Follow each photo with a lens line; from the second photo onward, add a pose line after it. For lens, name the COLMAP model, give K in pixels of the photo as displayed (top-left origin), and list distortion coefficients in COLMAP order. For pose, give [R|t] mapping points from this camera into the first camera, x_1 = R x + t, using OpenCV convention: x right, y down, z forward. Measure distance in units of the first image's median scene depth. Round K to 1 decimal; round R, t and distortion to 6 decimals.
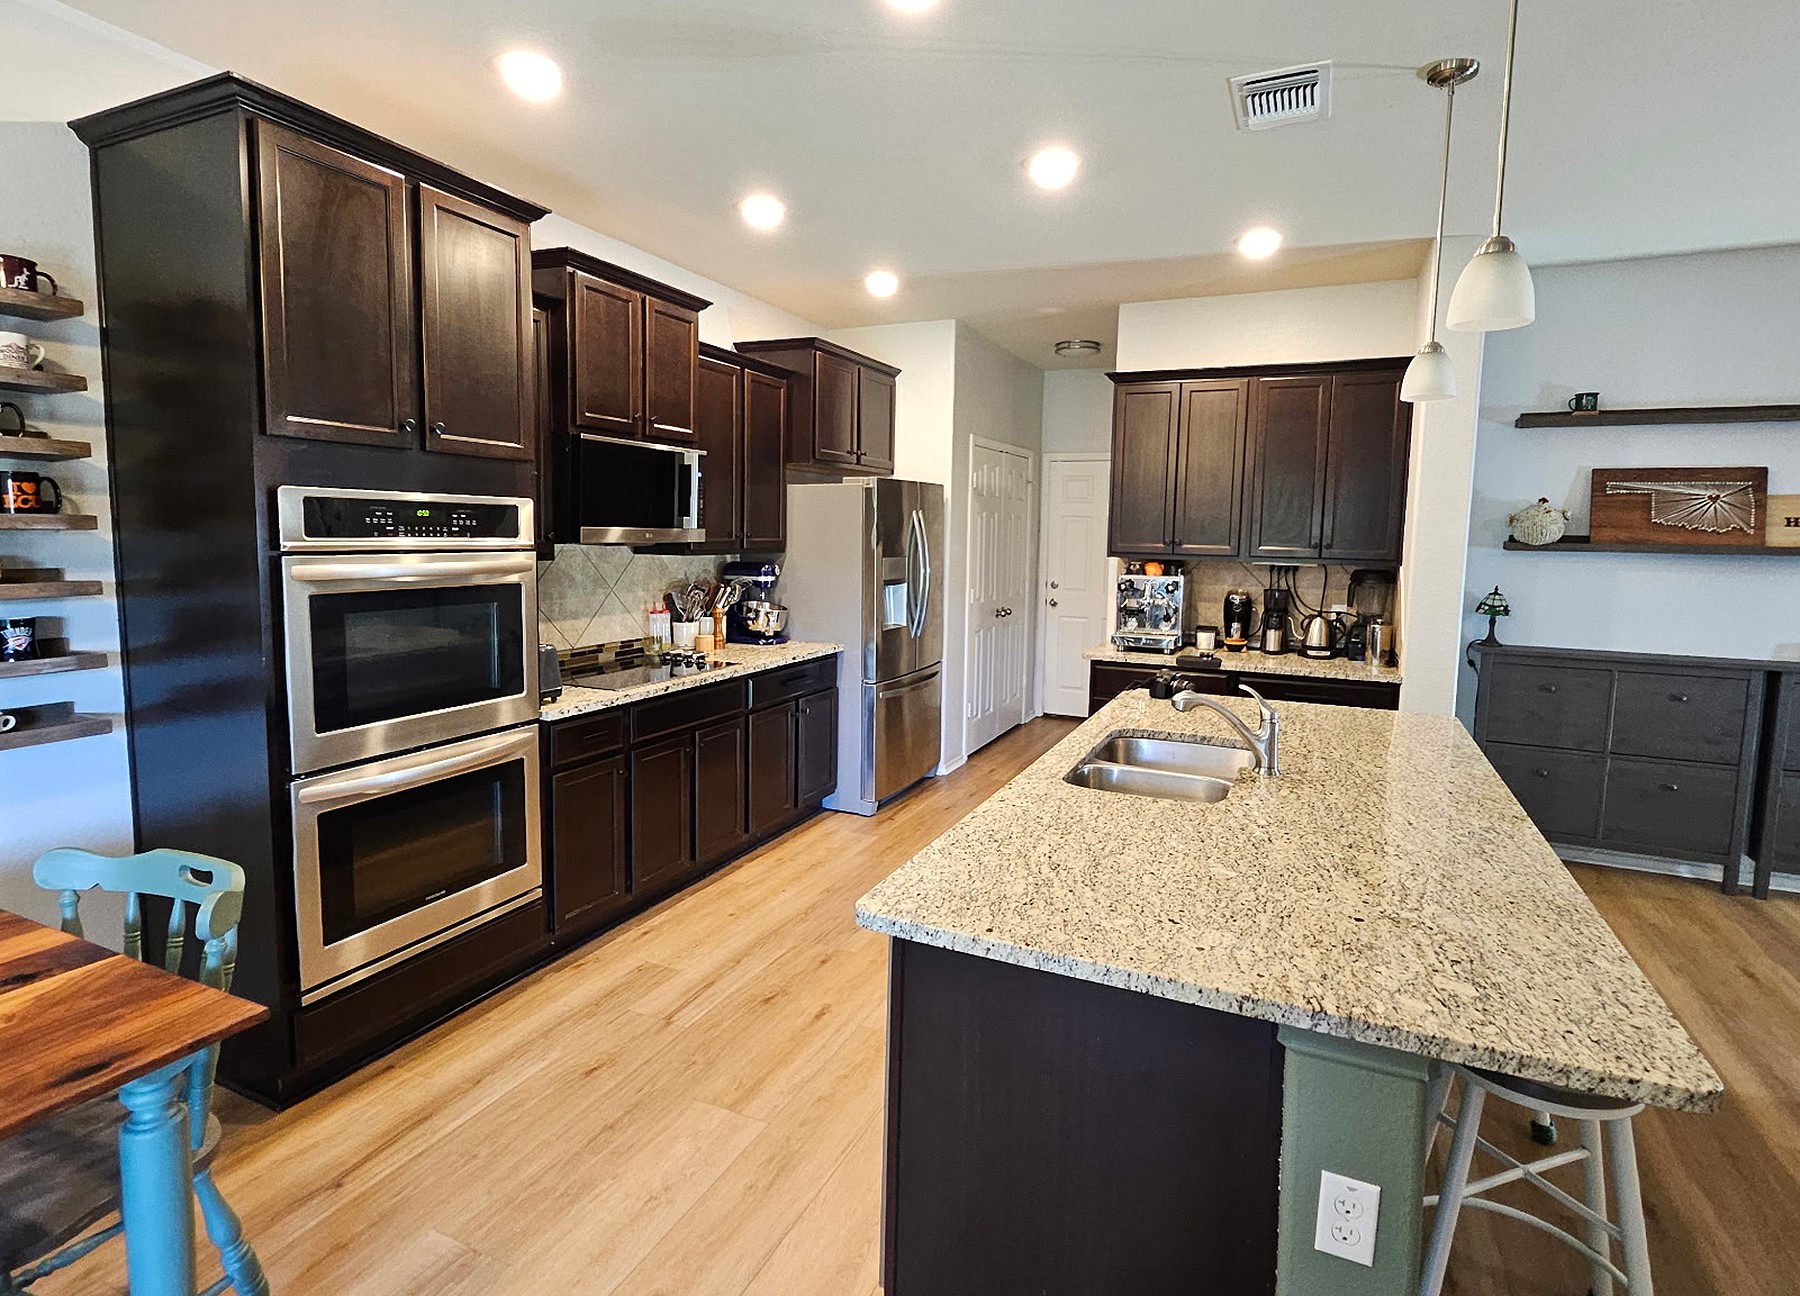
lens RADIAL K [[937.3, 0, 894.1], [0, 937.3, 611.9], [0, 0, 1]] dist [0.004720, -0.006171]
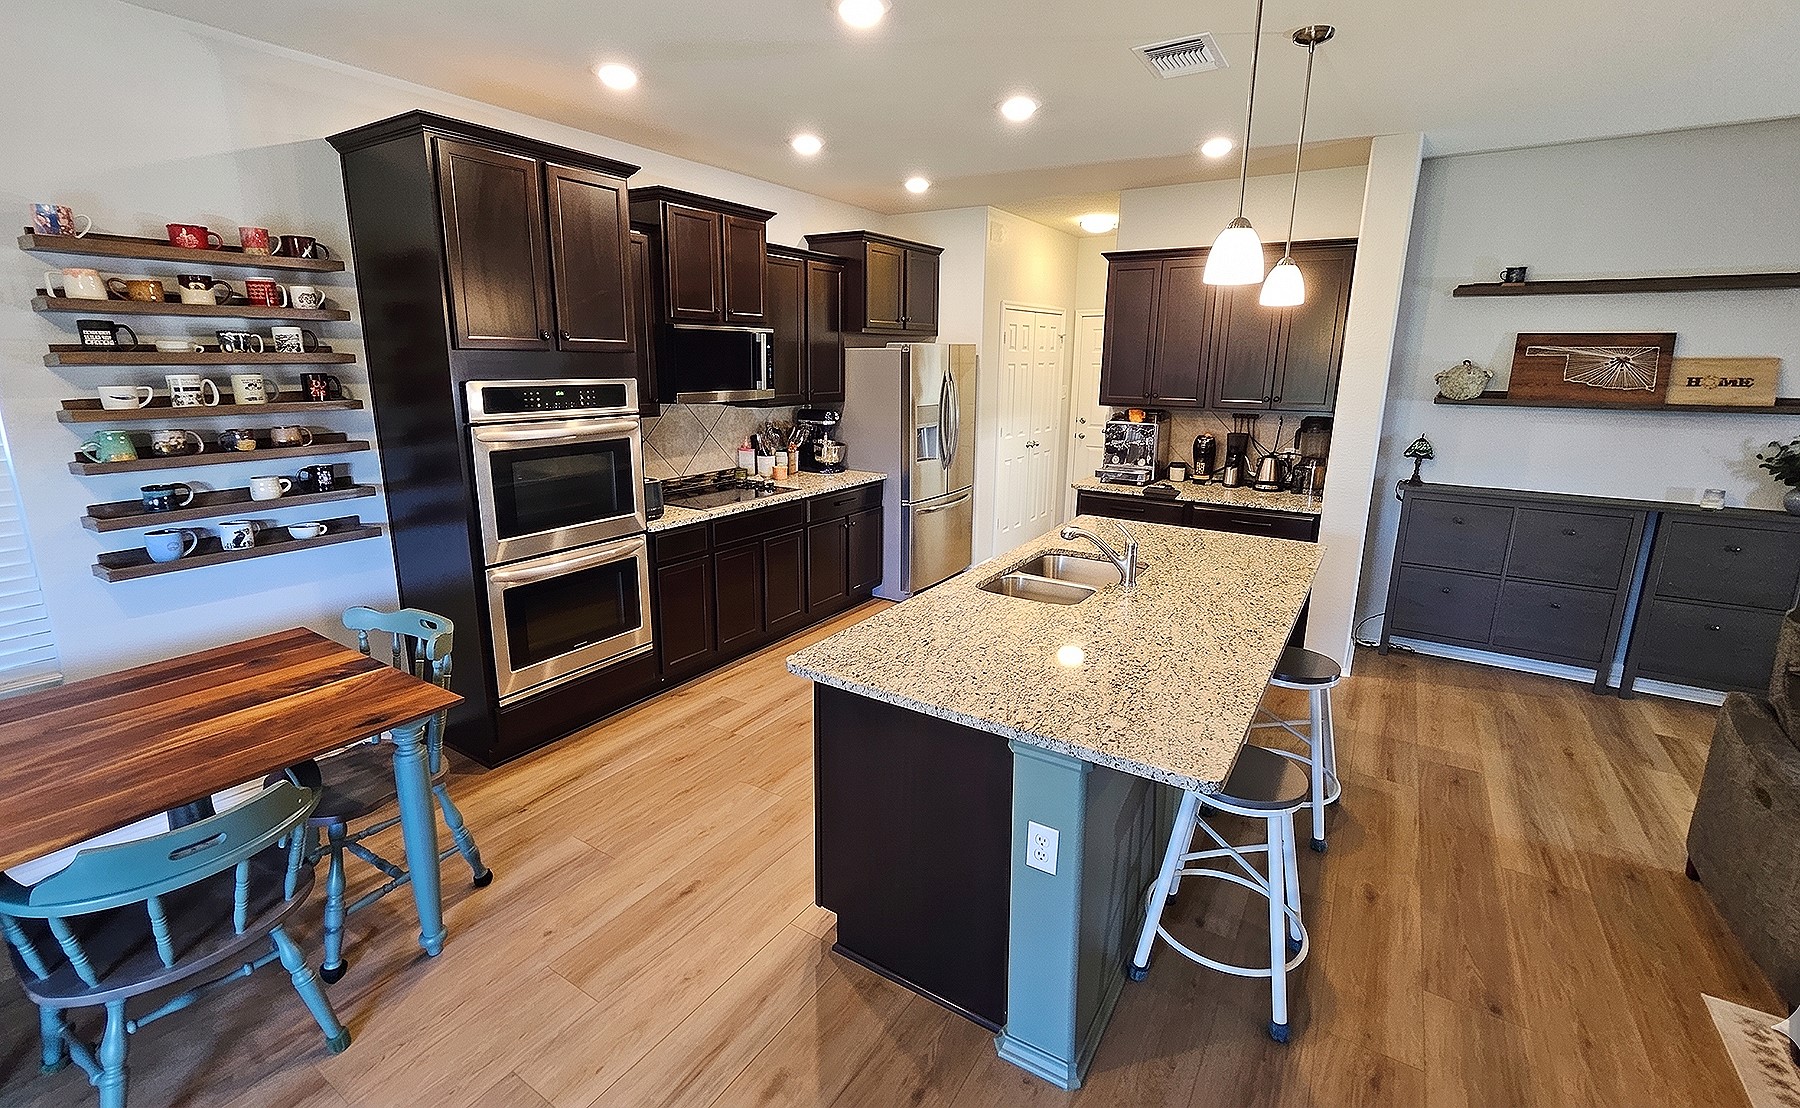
lens RADIAL K [[818.4, 0, 890.3], [0, 818.4, 528.6], [0, 0, 1]] dist [-0.004694, -0.000375]
pose [[0.988880, 0.023942, -0.146773, 0.168970], [-0.005203, 0.991922, 0.126746, -0.047999], [0.148622, -0.124573, 0.981016, -0.175905]]
